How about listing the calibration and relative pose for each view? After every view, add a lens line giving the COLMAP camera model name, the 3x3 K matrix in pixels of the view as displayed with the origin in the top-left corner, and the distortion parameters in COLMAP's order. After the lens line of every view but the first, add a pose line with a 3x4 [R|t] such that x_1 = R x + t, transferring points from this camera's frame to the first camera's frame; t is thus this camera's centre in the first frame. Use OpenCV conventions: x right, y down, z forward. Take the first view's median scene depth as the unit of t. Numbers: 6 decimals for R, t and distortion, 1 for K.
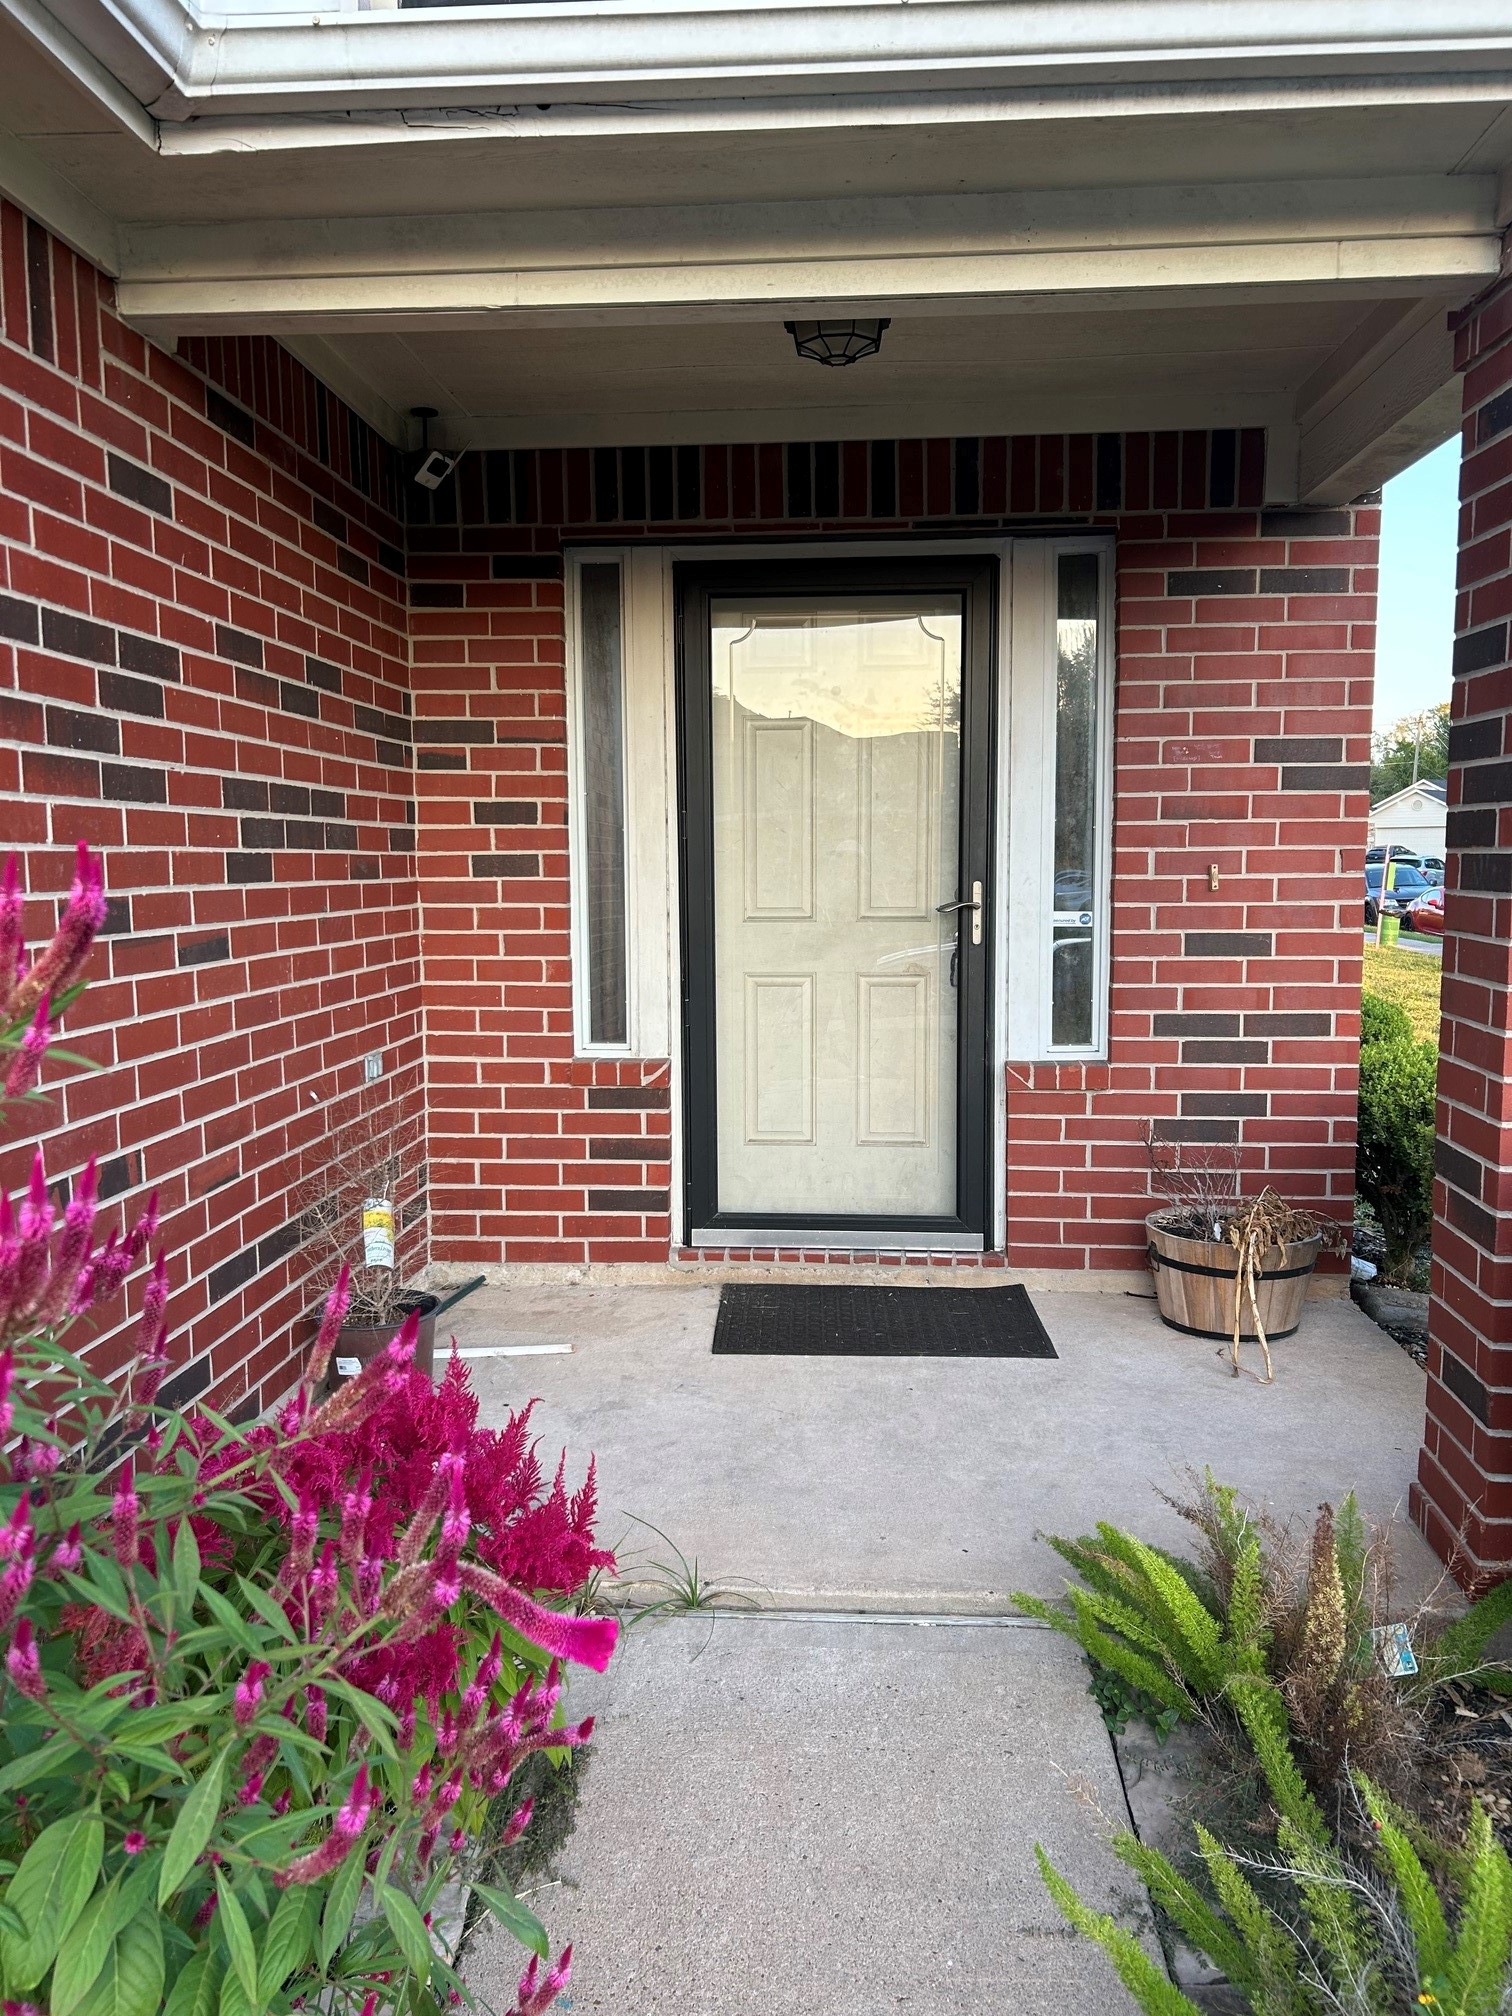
lens RADIAL K [[1517.0, 0, 768.3], [0, 1517.0, 1017.7], [0, 0, 1]] dist [0.011082, 0.000340]
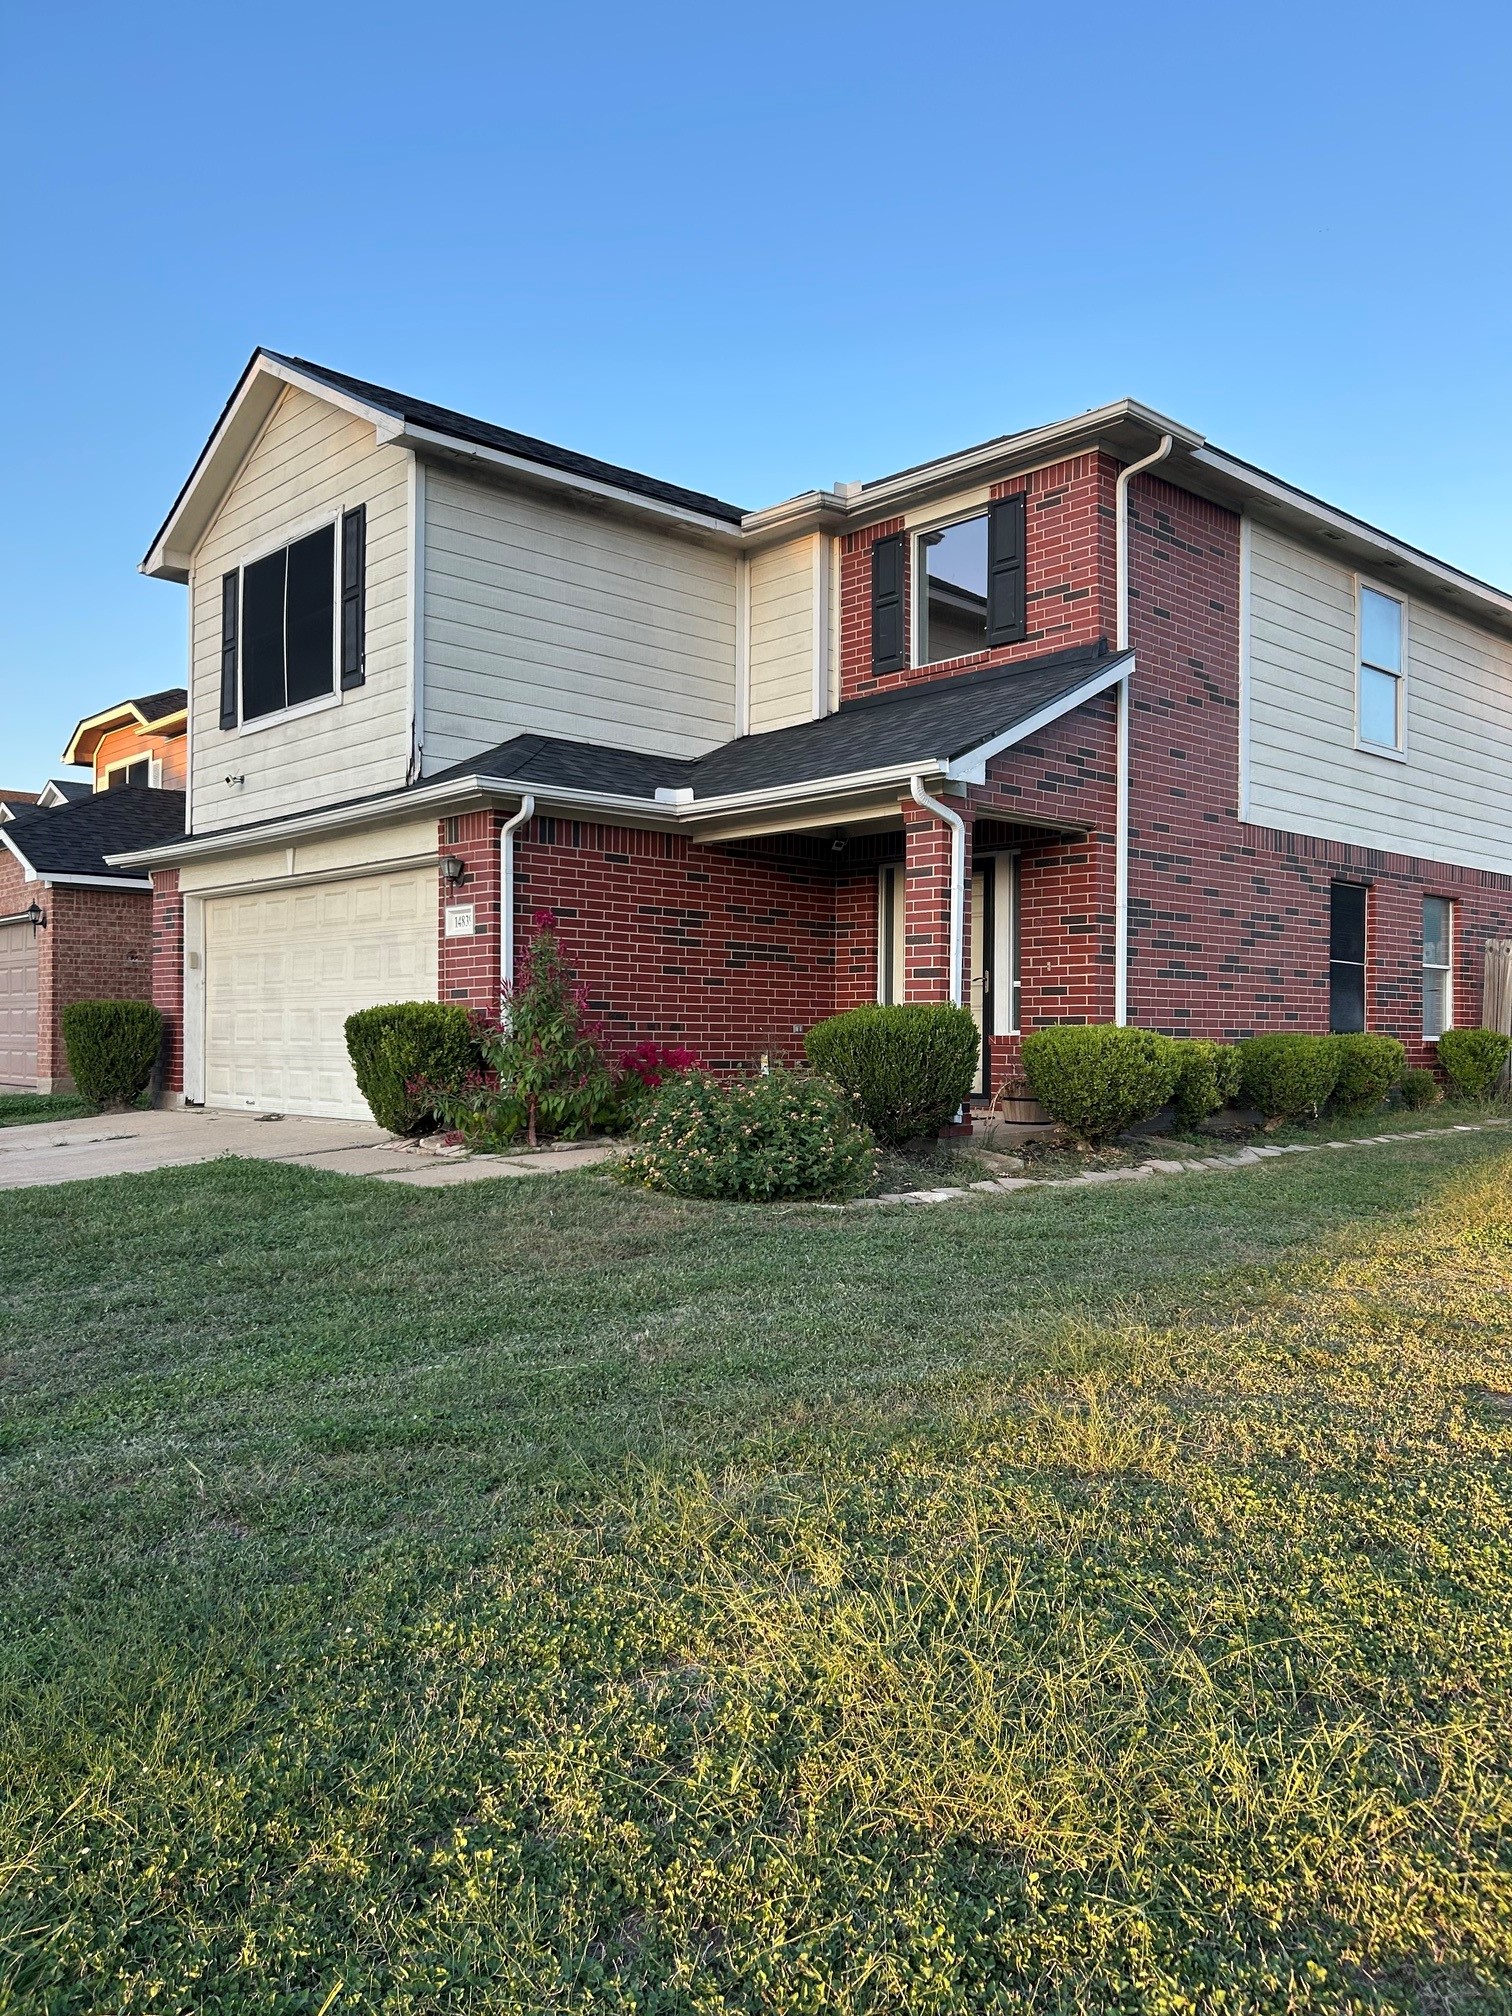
lens RADIAL K [[1517.0, 0, 759.2], [0, 1517.0, 1002.4], [0, 0, 1]] dist [0.011082, 0.000340]
pose [[0.729297, -0.007998, -0.684151, 1.782760], [-0.083113, 0.991491, -0.100189, 0.289252], [0.679131, 0.129929, 0.722426, -1.326147]]
